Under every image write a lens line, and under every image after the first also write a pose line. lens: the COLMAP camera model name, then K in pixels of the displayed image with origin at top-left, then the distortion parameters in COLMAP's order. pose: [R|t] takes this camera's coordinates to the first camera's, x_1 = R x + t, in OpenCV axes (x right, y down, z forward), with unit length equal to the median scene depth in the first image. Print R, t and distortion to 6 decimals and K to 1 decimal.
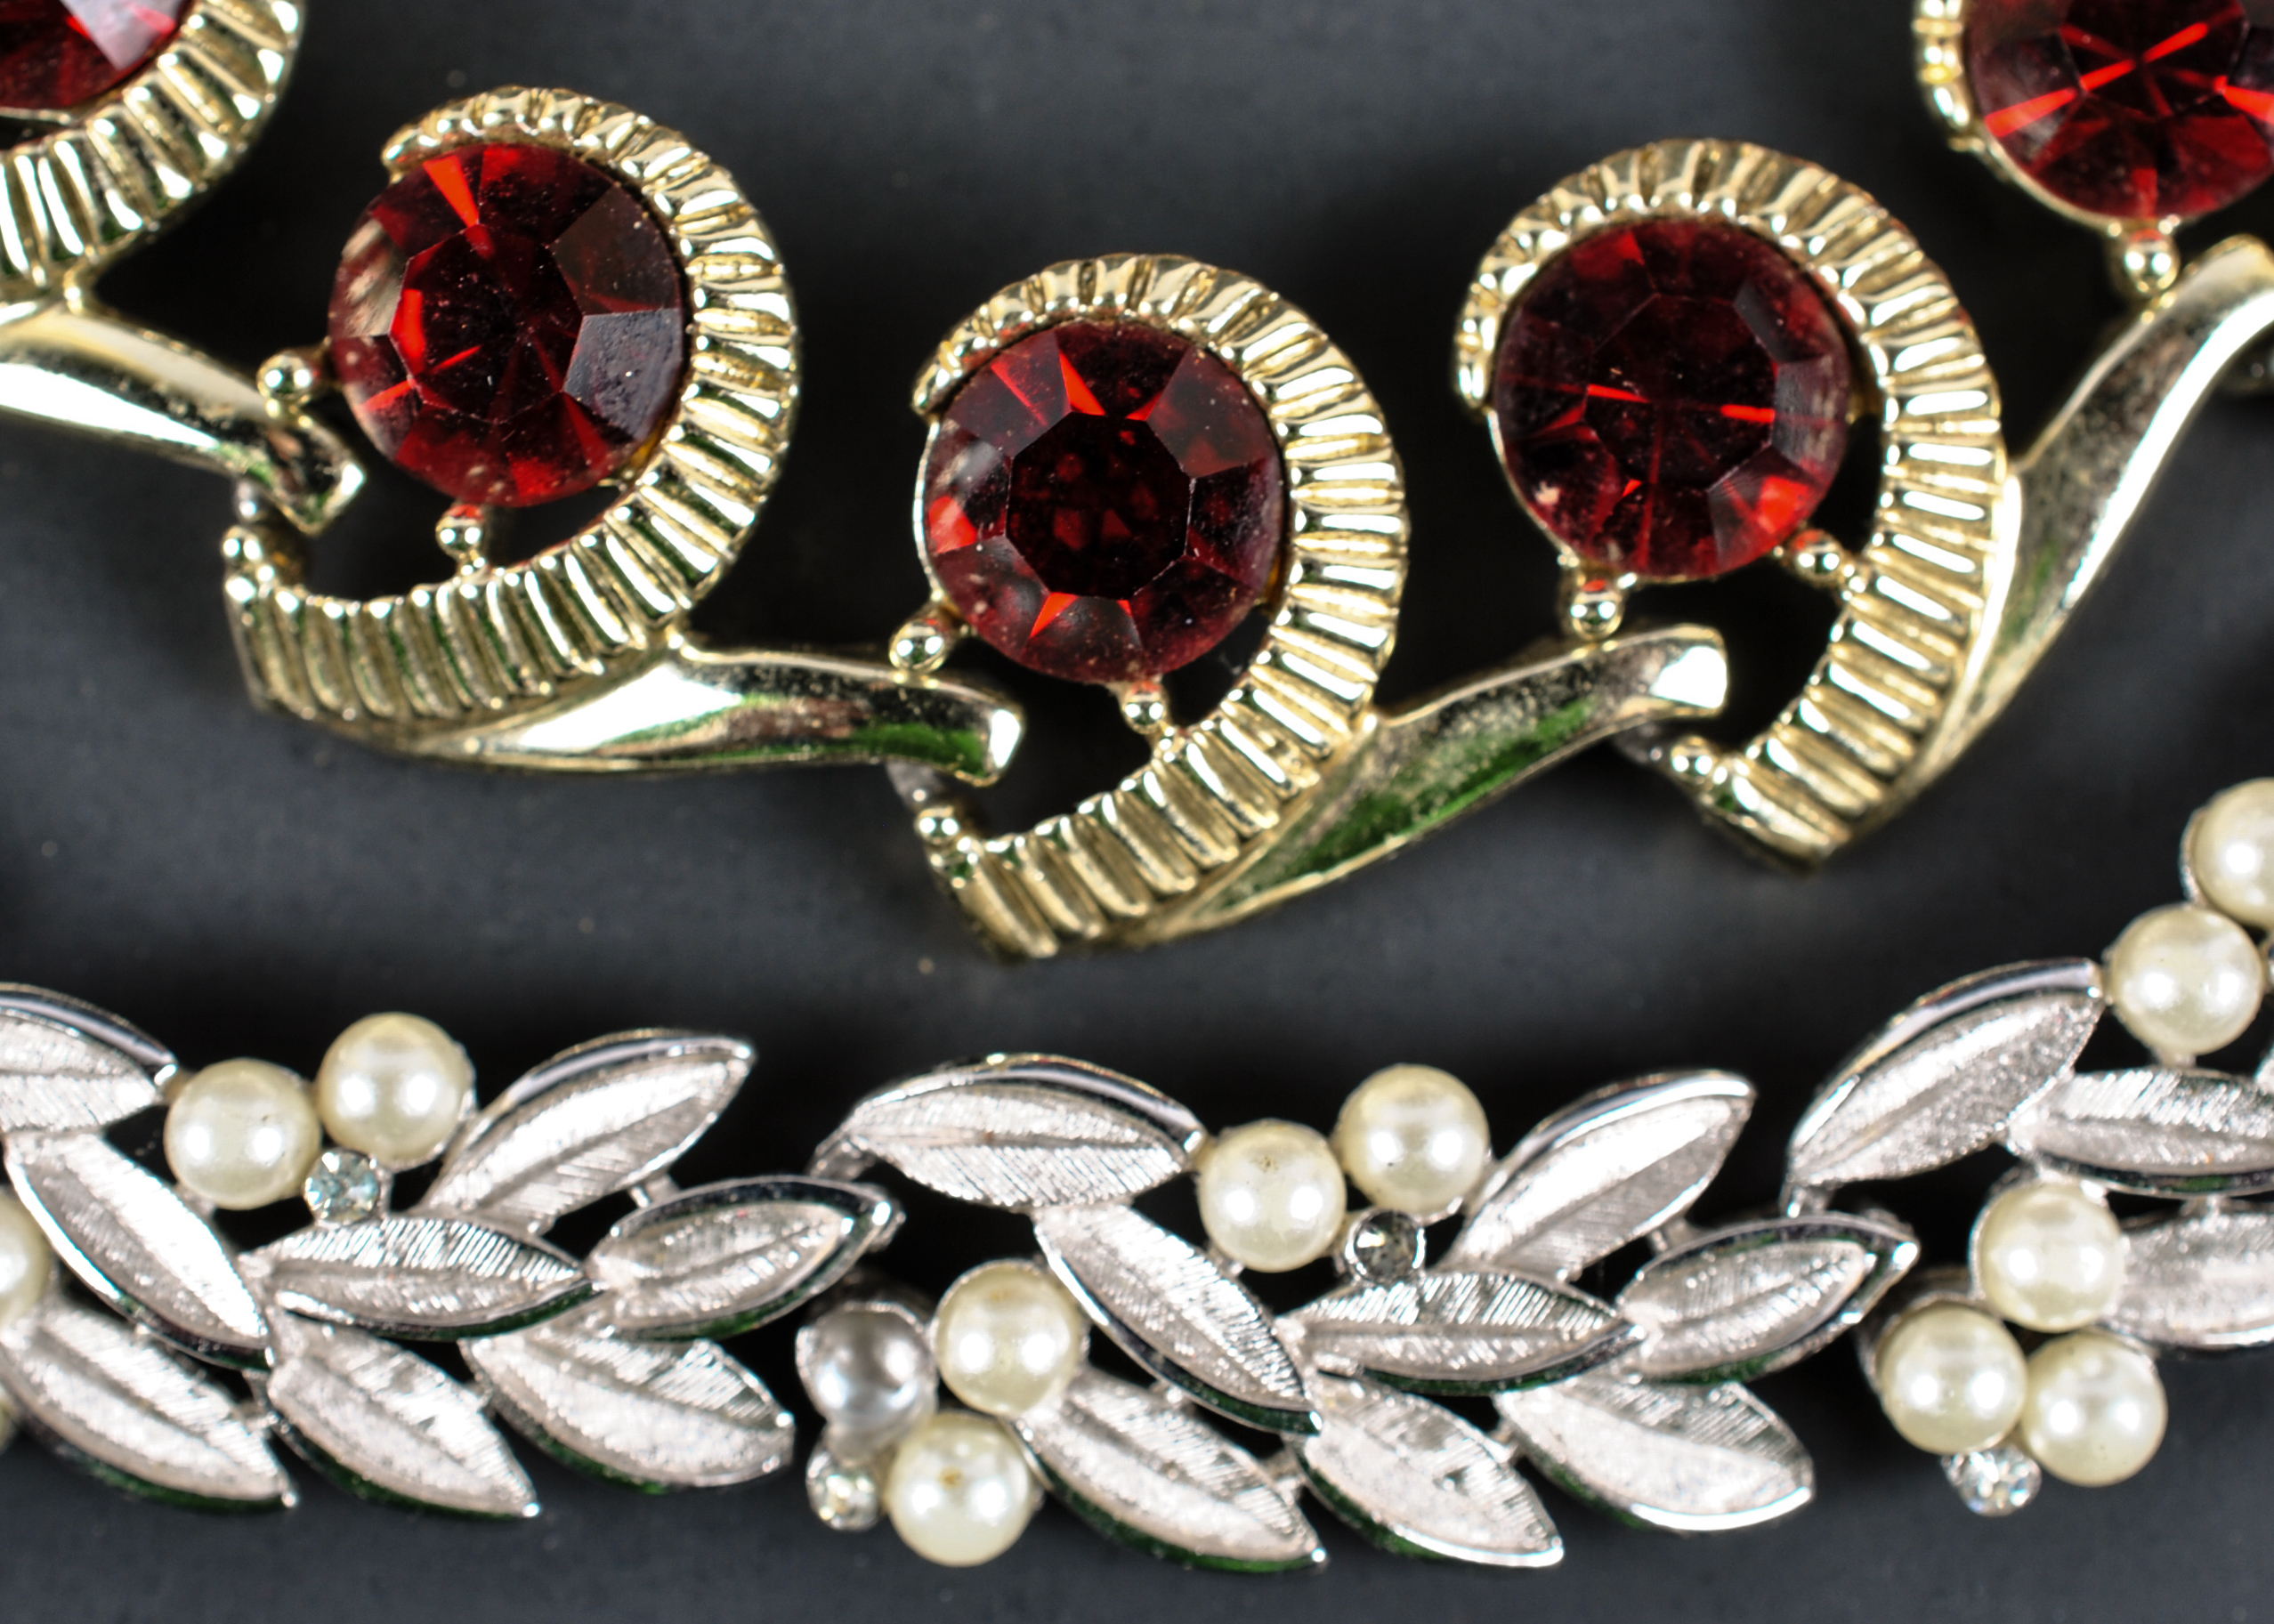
lens RADIAL K [[4366.2, 0, 1146.1], [0, 4366.2, 810.7], [0, 0, 1]] dist [0.029899, 0.000000]
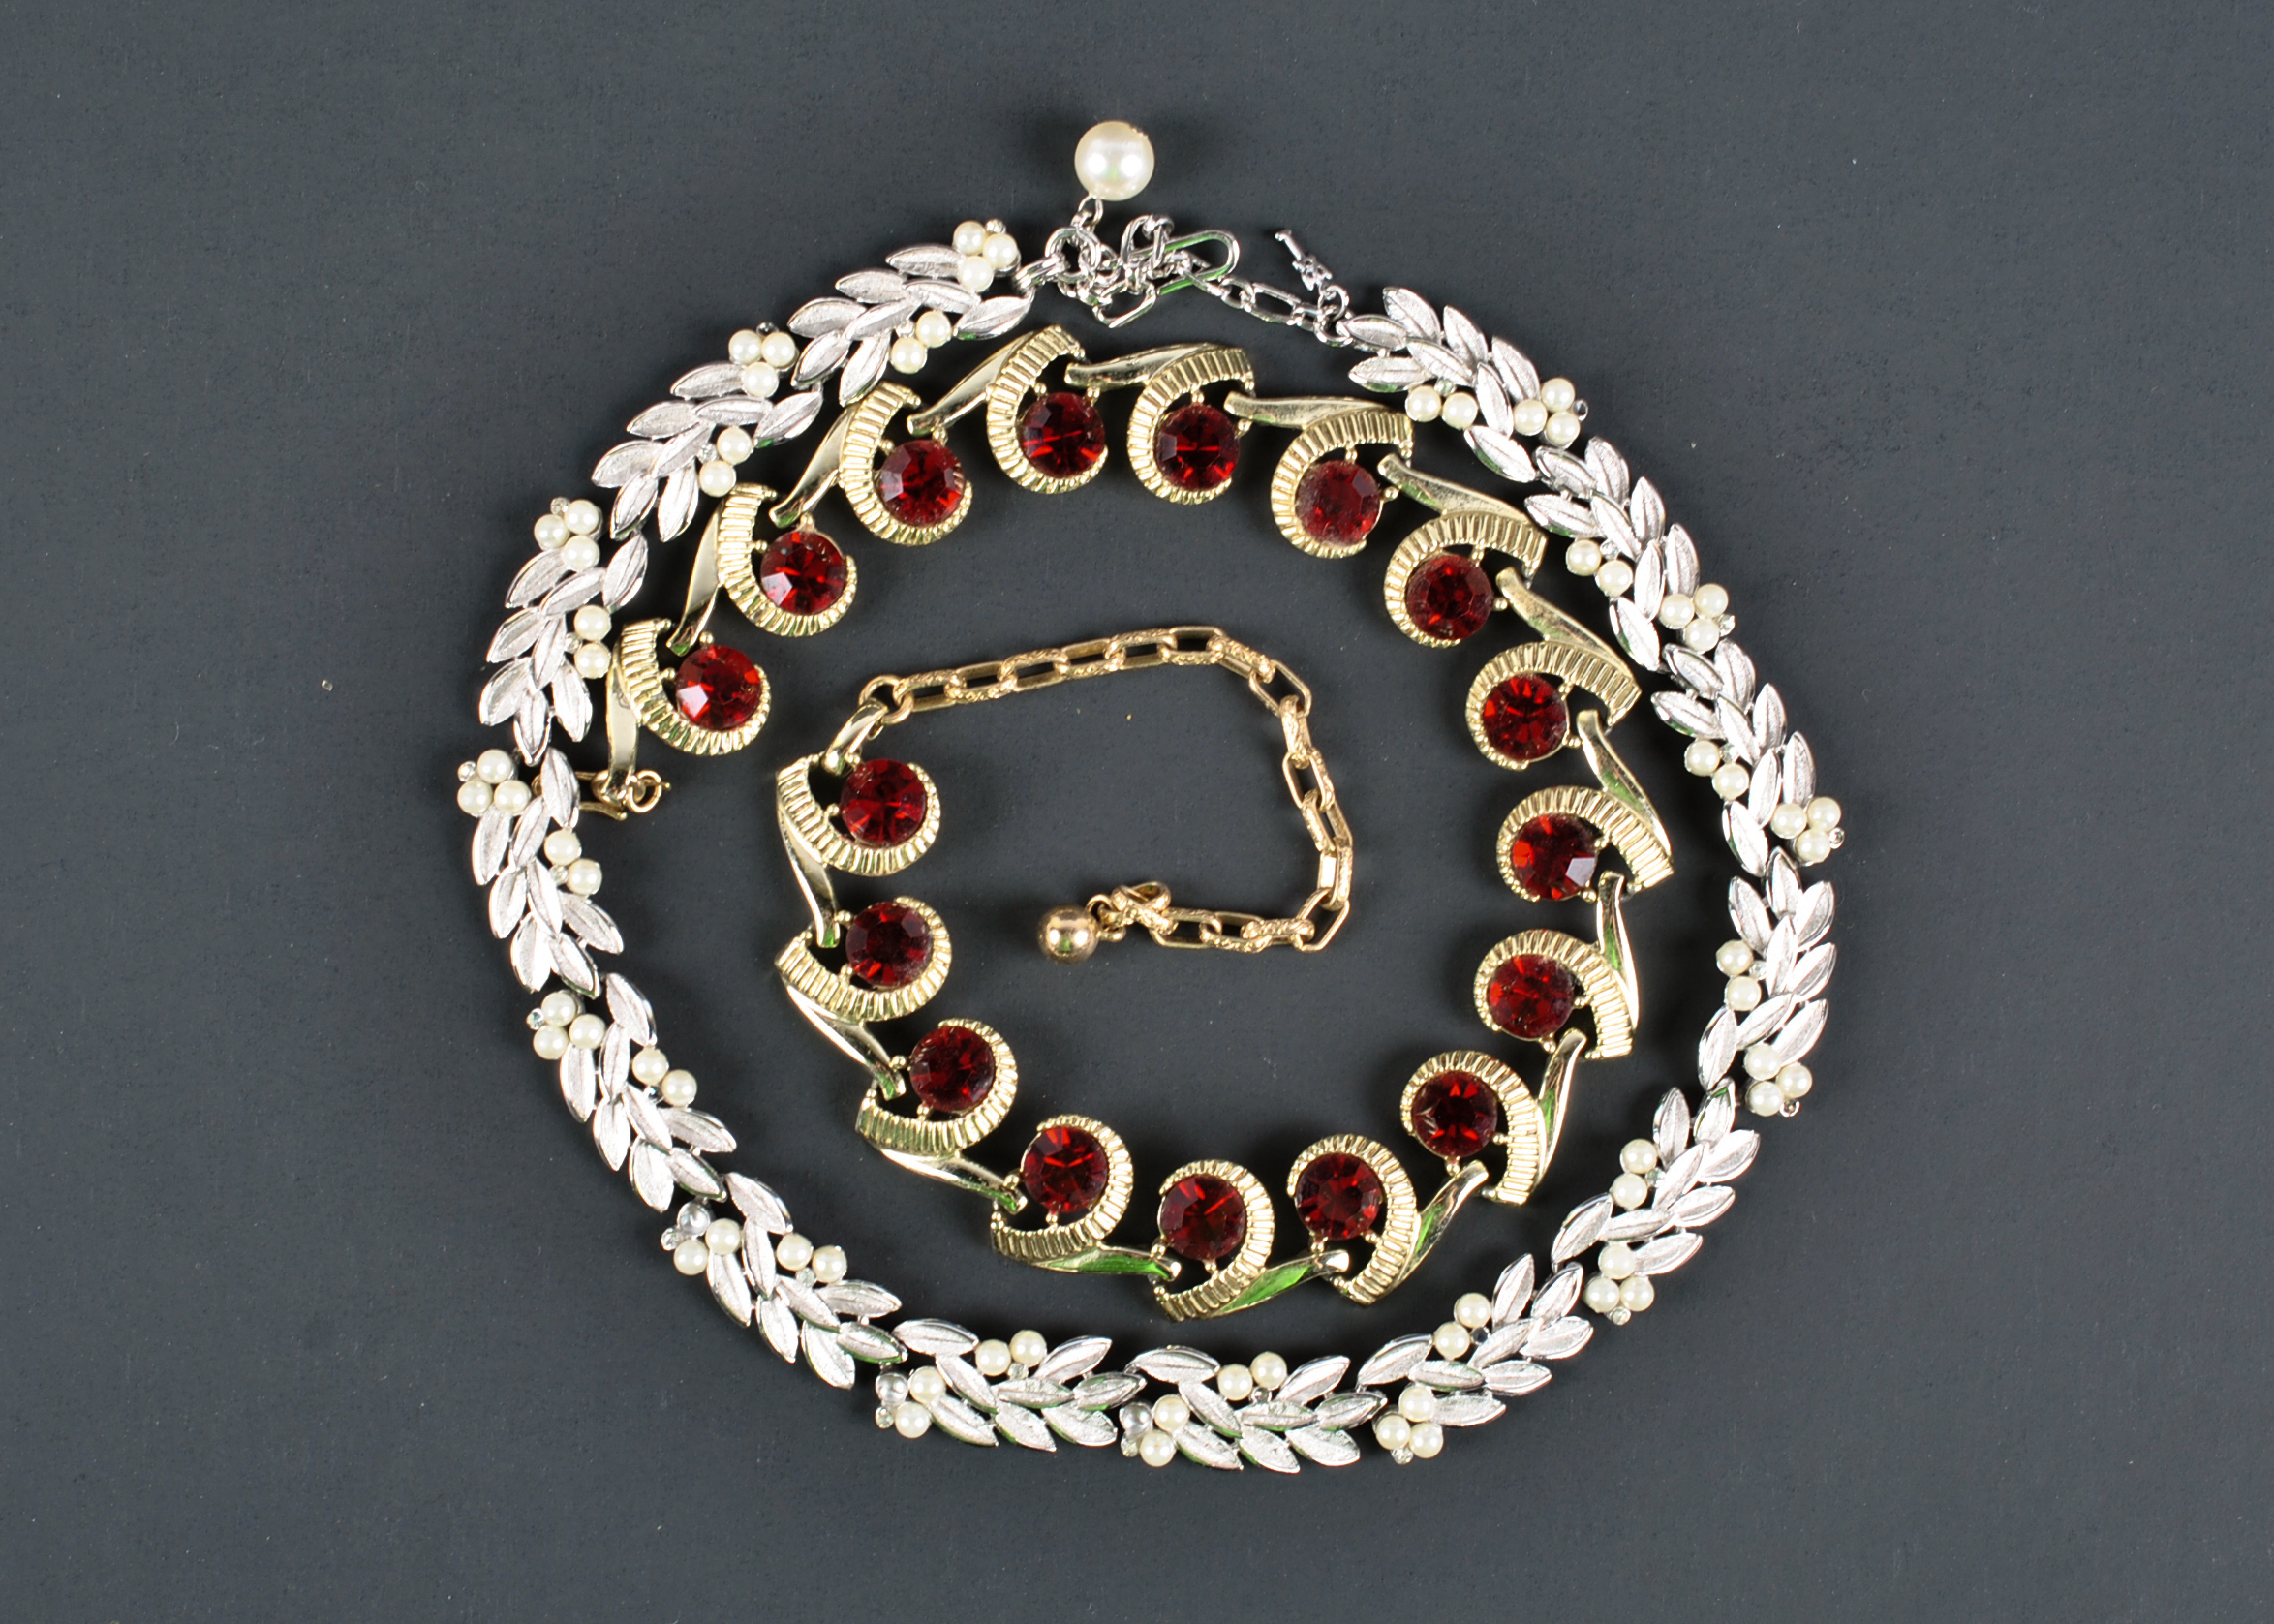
lens RADIAL K [[4366.4, 0, 1130.0], [0, 4366.4, 814.0], [0, 0, 1]] dist [0.029899, 0.000000]
pose [[0.998030, 0.045993, 0.042659, -0.276880], [-0.046230, 0.998920, 0.004575, -0.473285], [-0.042403, -0.006538, 0.999079, -3.199672]]
